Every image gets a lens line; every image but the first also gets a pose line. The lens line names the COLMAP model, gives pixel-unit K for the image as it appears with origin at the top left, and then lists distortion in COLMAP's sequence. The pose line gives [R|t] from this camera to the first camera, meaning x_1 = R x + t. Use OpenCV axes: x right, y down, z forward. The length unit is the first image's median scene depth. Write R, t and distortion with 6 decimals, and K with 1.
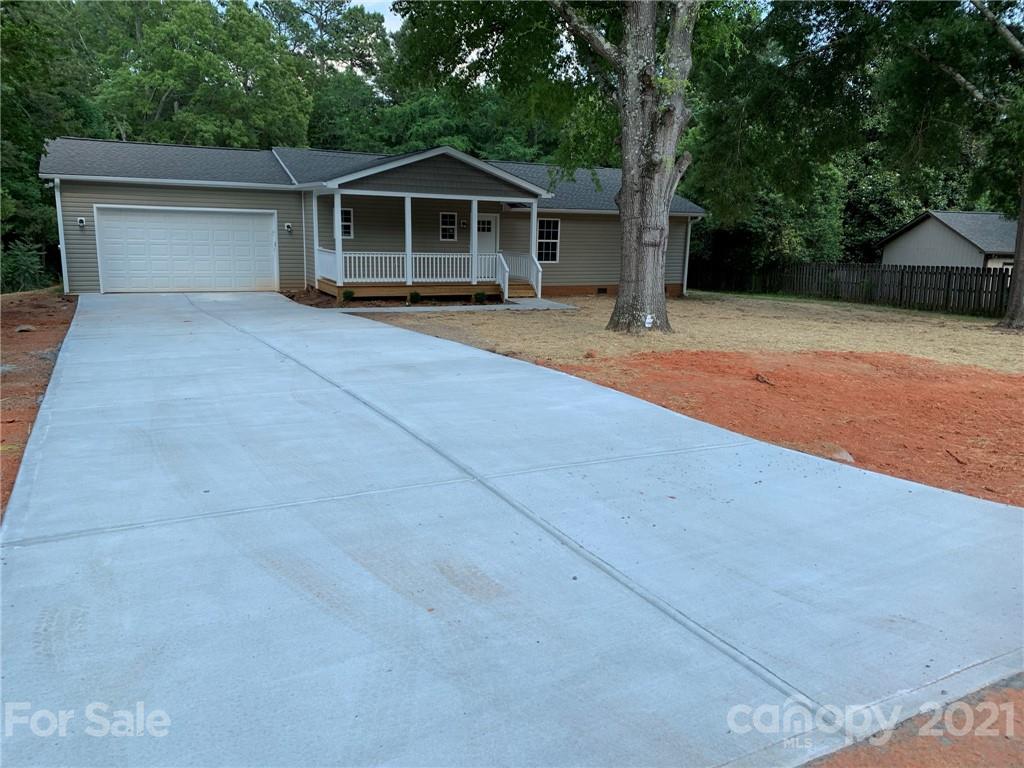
lens RADIAL K [[780.0, 0, 517.2], [0, 780.0, 394.8], [0, 0, 1]] dist [0.036488, -0.044422]
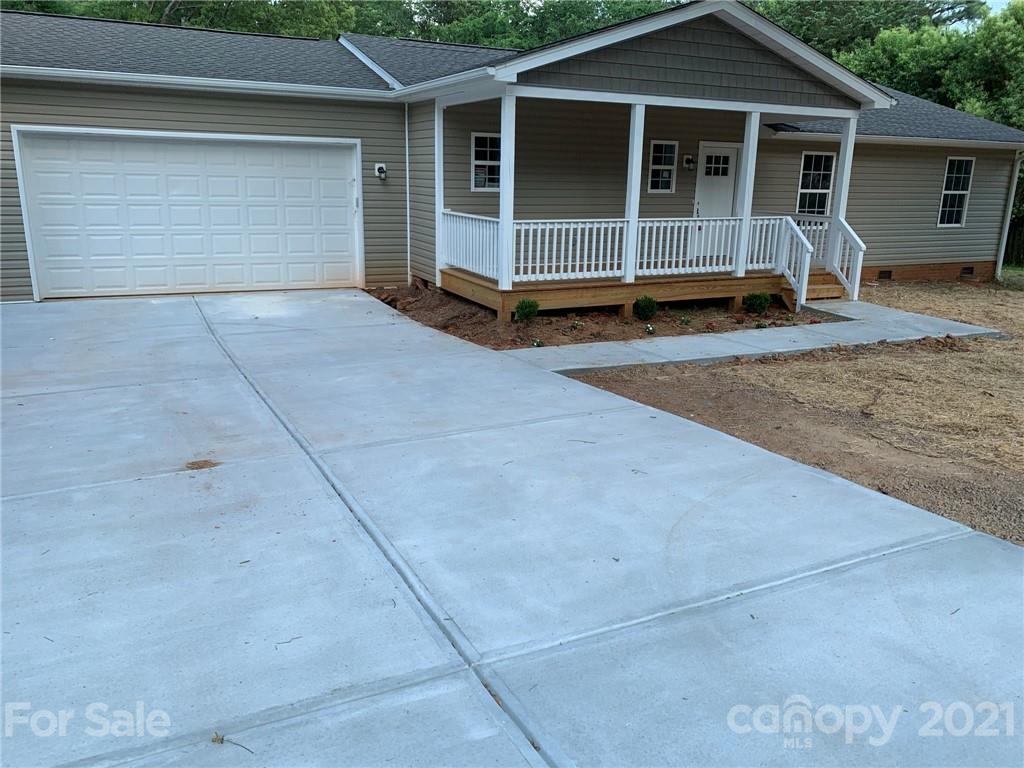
lens RADIAL K [[780.0, 0, 508.1], [0, 780.0, 387.6], [0, 0, 1]] dist [0.036488, -0.044422]
pose [[0.999516, 0.001216, -0.031093, -0.191987], [0.000378, 0.998689, 0.051193, -0.093890], [0.031115, -0.051180, 0.998205, 0.463812]]
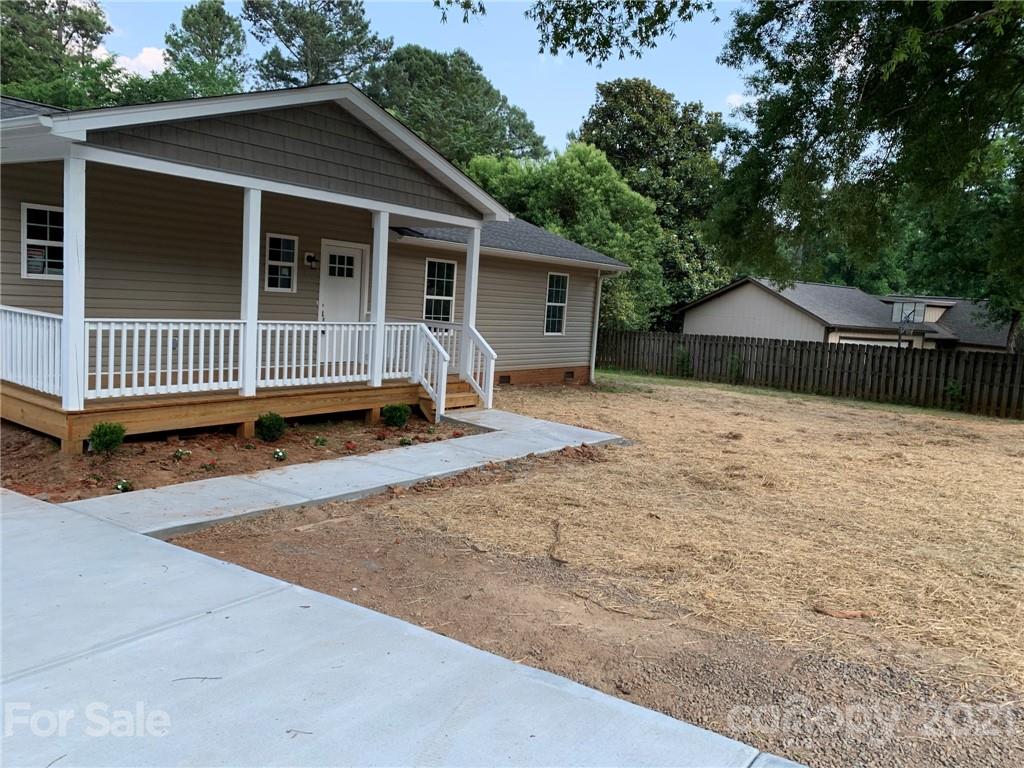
lens RADIAL K [[780.0, 0, 526.6], [0, 780.0, 386.7], [0, 0, 1]] dist [0.036488, -0.044422]
pose [[0.889710, -0.015767, 0.456254, -0.188540], [0.048464, 0.997018, -0.060051, -0.107855], [-0.453947, 0.075540, 0.887821, 0.531771]]
